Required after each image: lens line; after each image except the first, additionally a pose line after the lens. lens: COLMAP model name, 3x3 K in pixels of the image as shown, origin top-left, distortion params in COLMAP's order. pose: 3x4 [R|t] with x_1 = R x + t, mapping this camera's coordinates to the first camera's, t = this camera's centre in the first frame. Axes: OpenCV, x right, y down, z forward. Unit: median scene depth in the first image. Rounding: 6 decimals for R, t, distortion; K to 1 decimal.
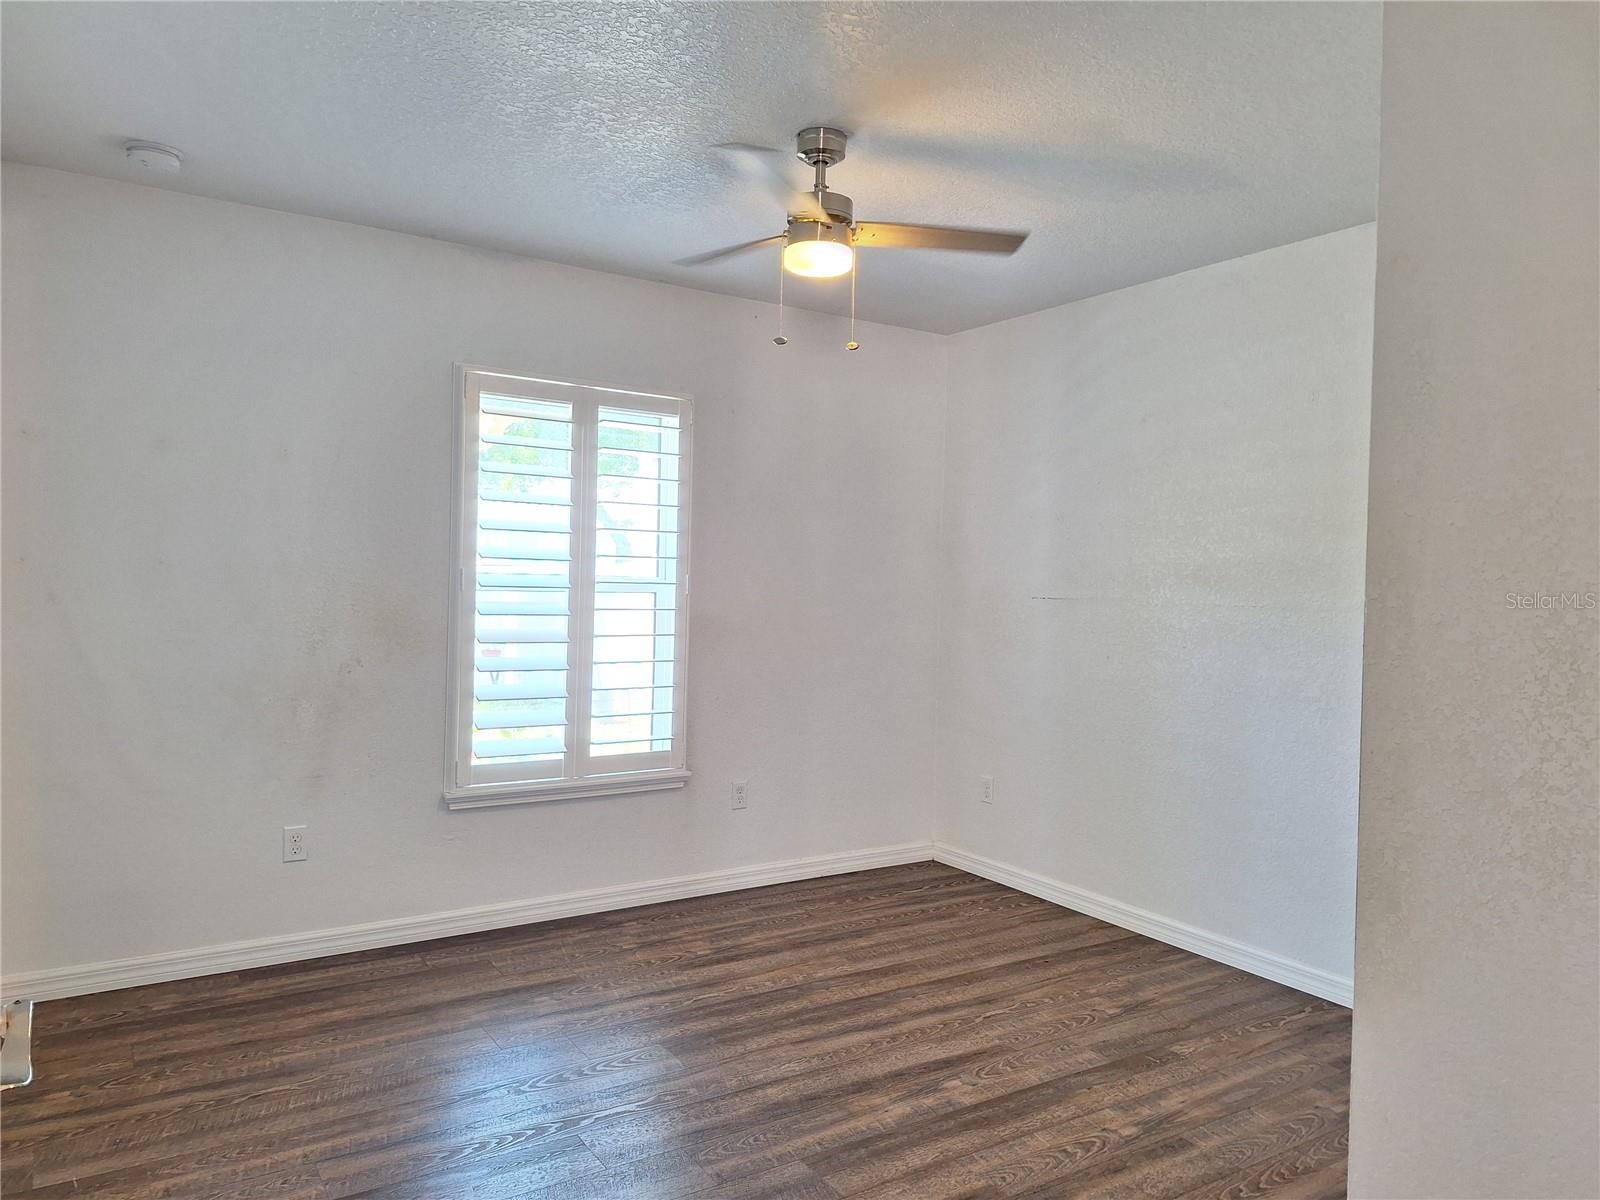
lens RADIAL K [[1126.4, 0, 795.3], [0, 1126.4, 601.0], [0, 0, 1]] dist [0.065503, -0.056146]
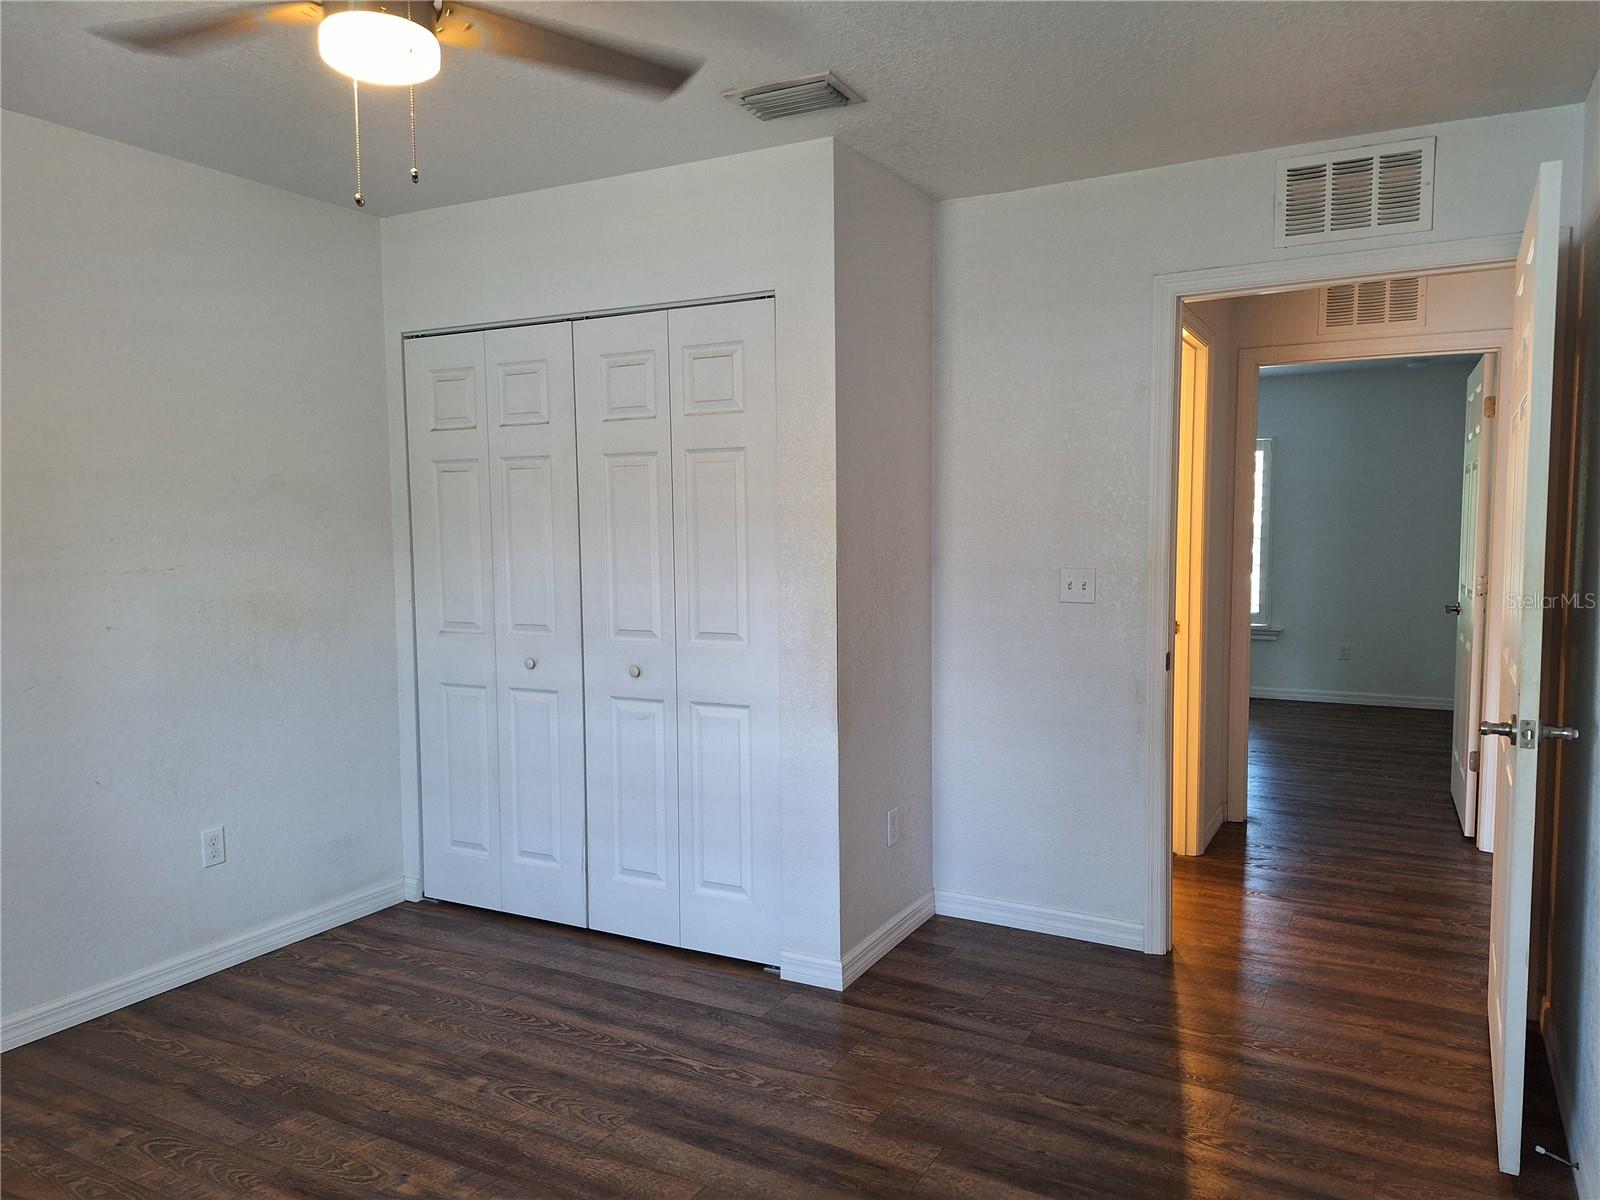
lens RADIAL K [[1126.4, 0, 802.2], [0, 1126.4, 597.8], [0, 0, 1]] dist [0.065503, -0.056146]
pose [[-0.455138, -0.099418, 0.884853, -0.700722], [0.019697, 0.992380, 0.121631, -0.098298], [-0.890203, 0.072788, -0.449711, 1.116288]]
